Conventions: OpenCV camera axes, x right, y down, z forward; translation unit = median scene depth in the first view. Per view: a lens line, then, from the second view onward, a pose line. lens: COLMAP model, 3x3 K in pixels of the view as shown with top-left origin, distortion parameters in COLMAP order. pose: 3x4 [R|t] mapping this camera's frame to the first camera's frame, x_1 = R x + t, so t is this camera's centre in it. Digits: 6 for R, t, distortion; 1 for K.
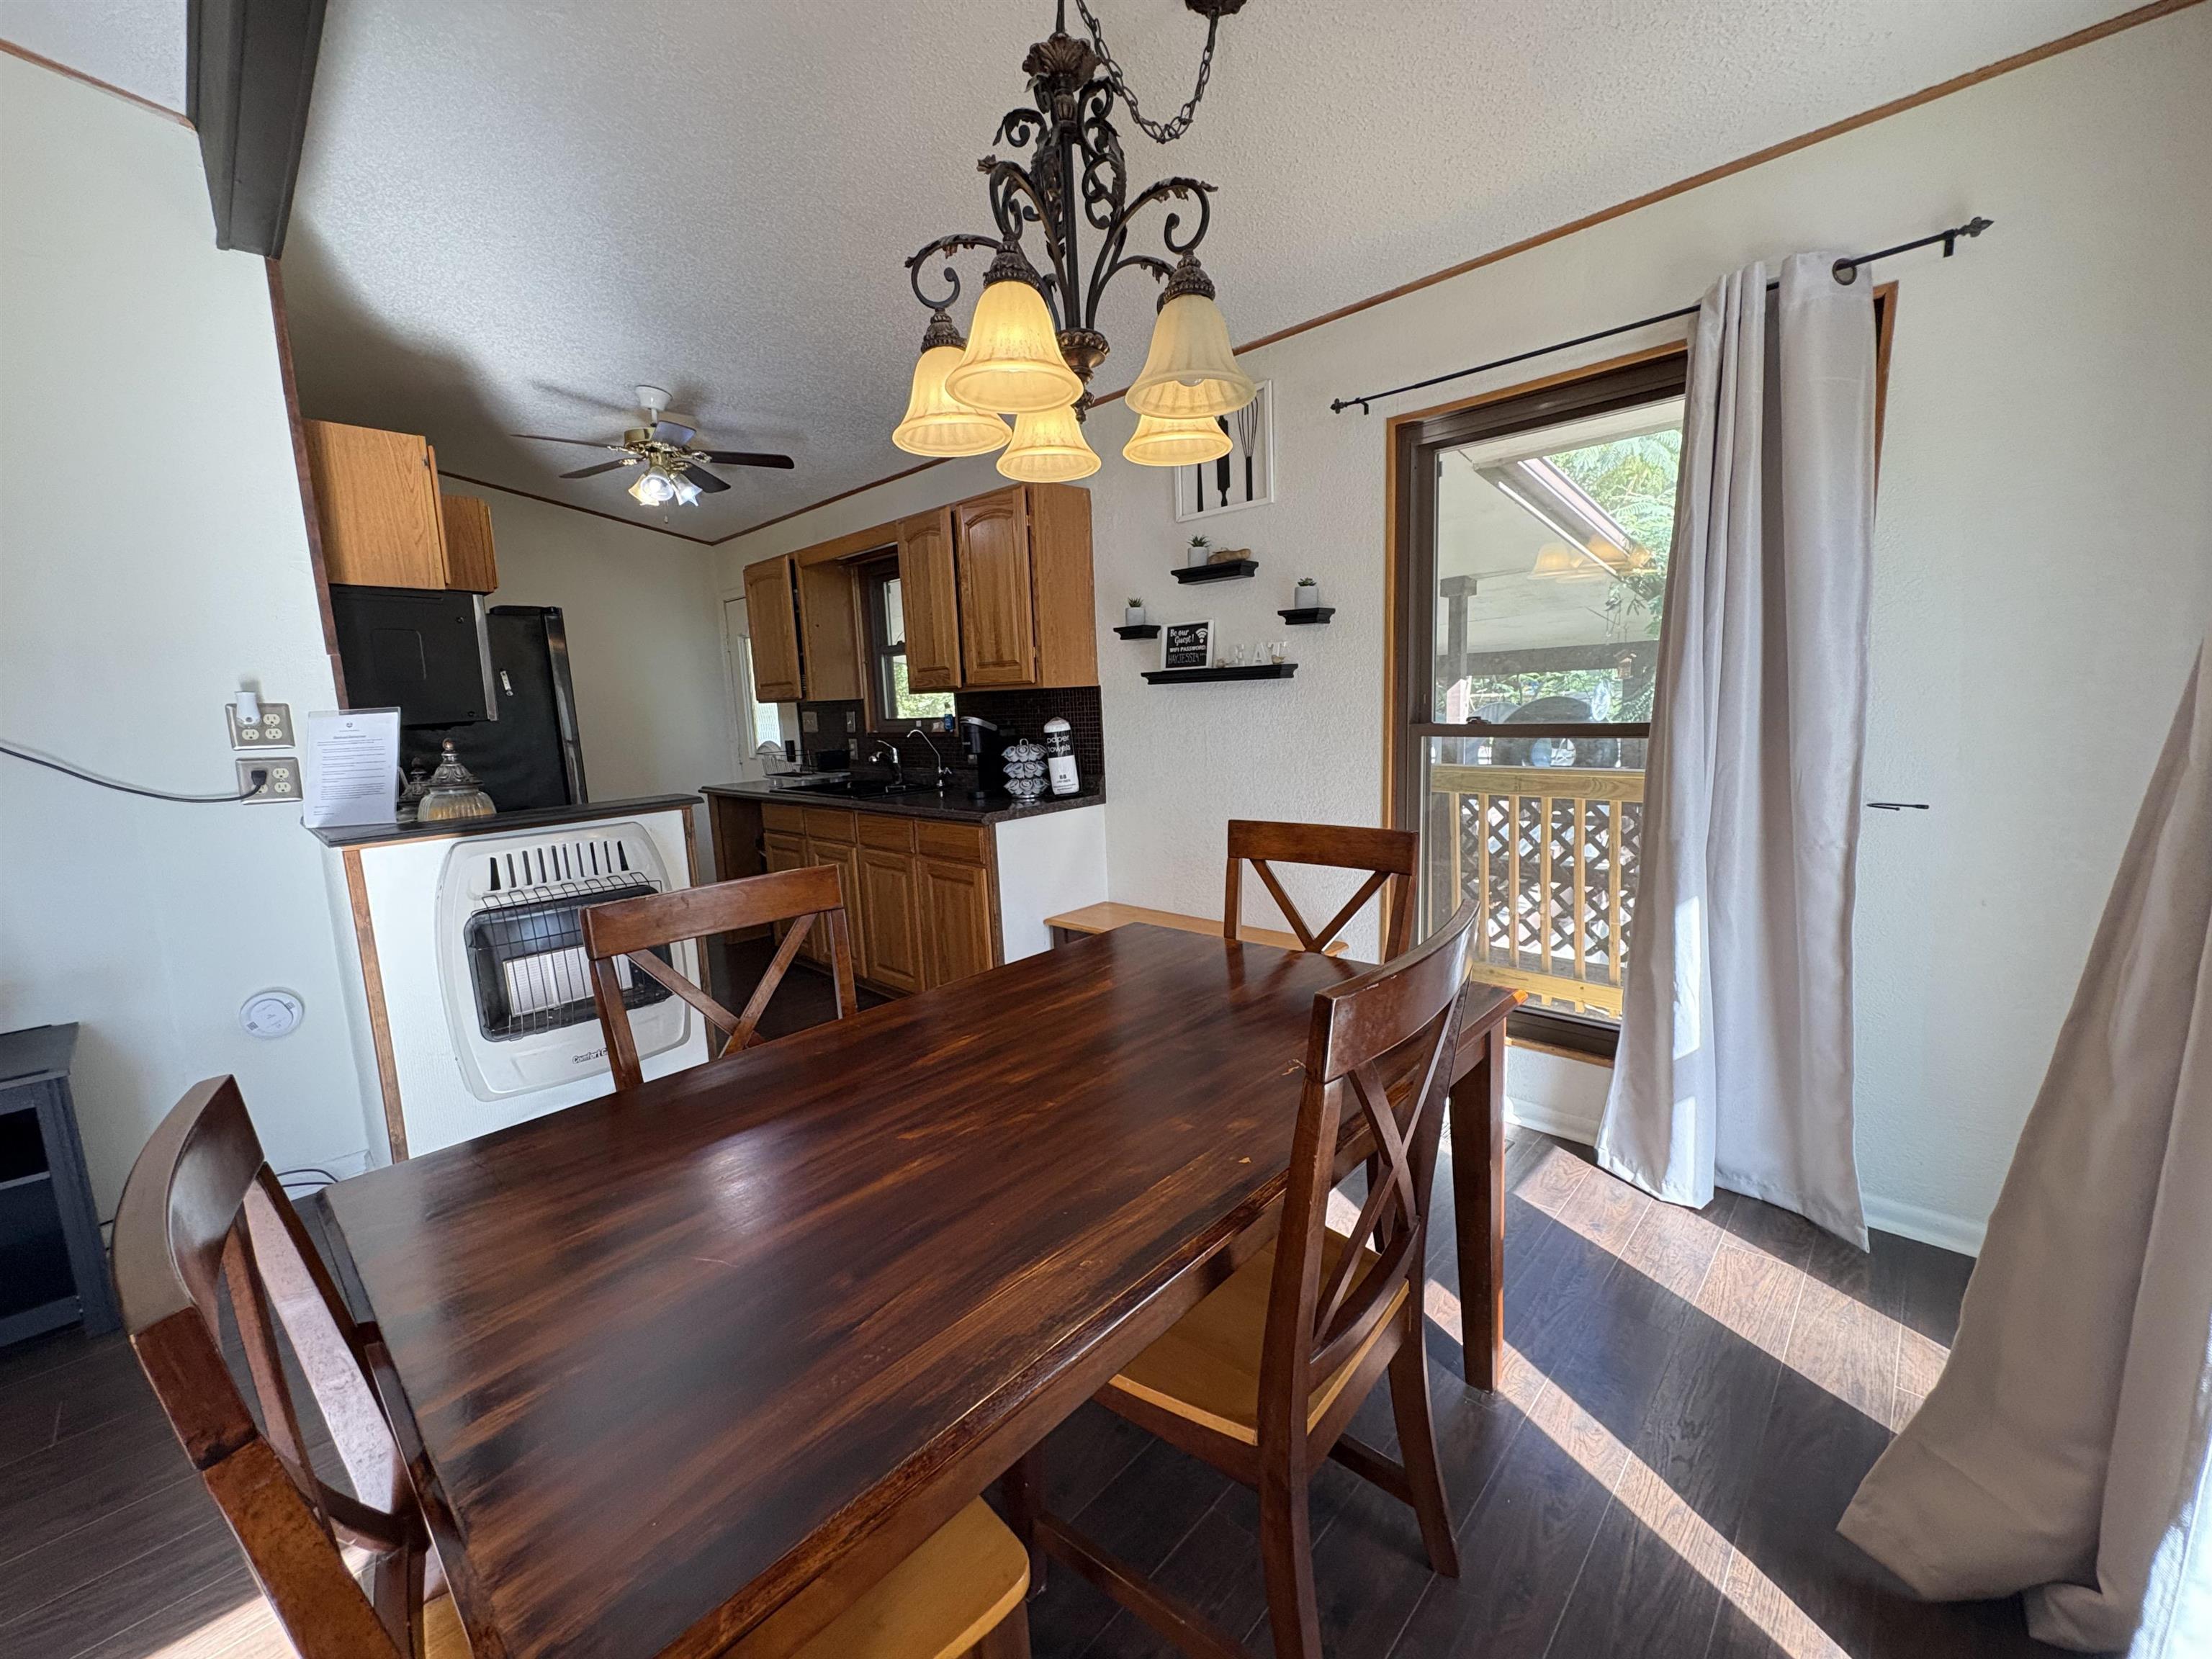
lens RADIAL K [[883.3, 0, 1106.0], [0, 883.3, 829.5], [0, 0, 1]] dist [-0.000830, 0.000305]
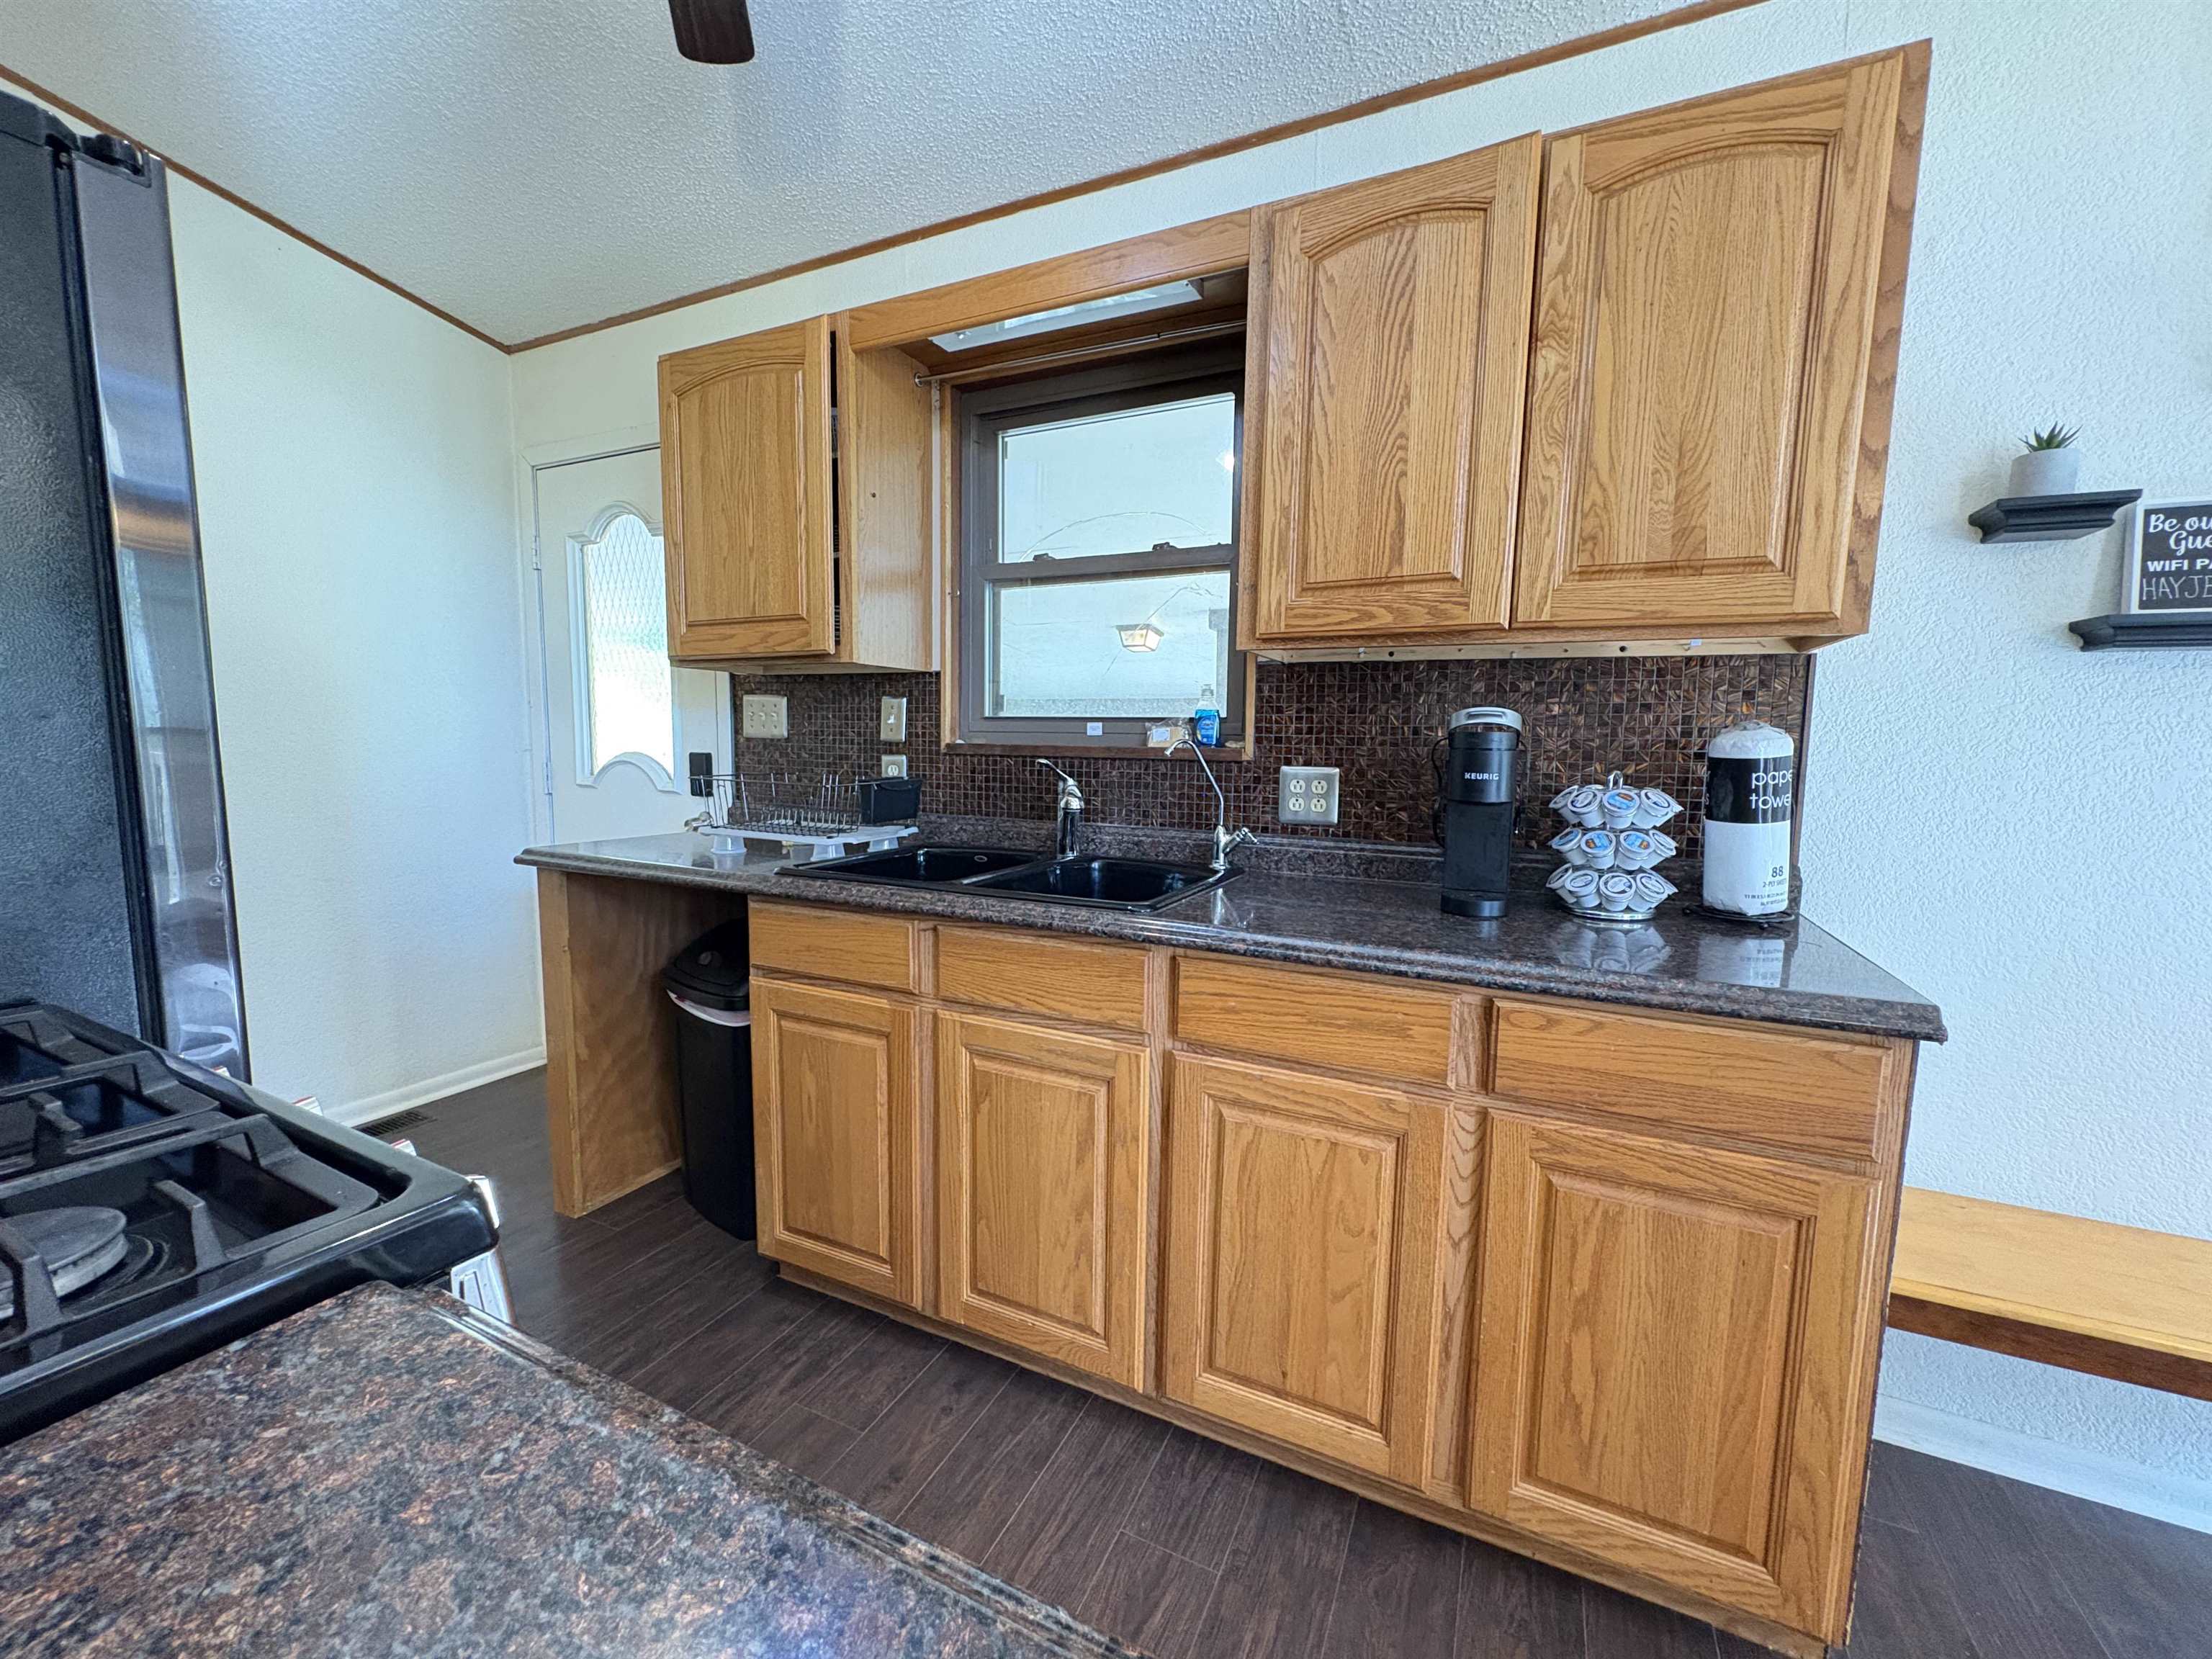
lens RADIAL K [[883.3, 0, 1106.0], [0, 883.3, 829.5], [0, 0, 1]] dist [-0.000830, 0.000305]
pose [[0.948084, 0.023477, 0.317153, -0.365157], [-0.008651, 0.998806, -0.048076, -0.045157], [-0.317903, 0.042837, 0.947155, 0.571487]]
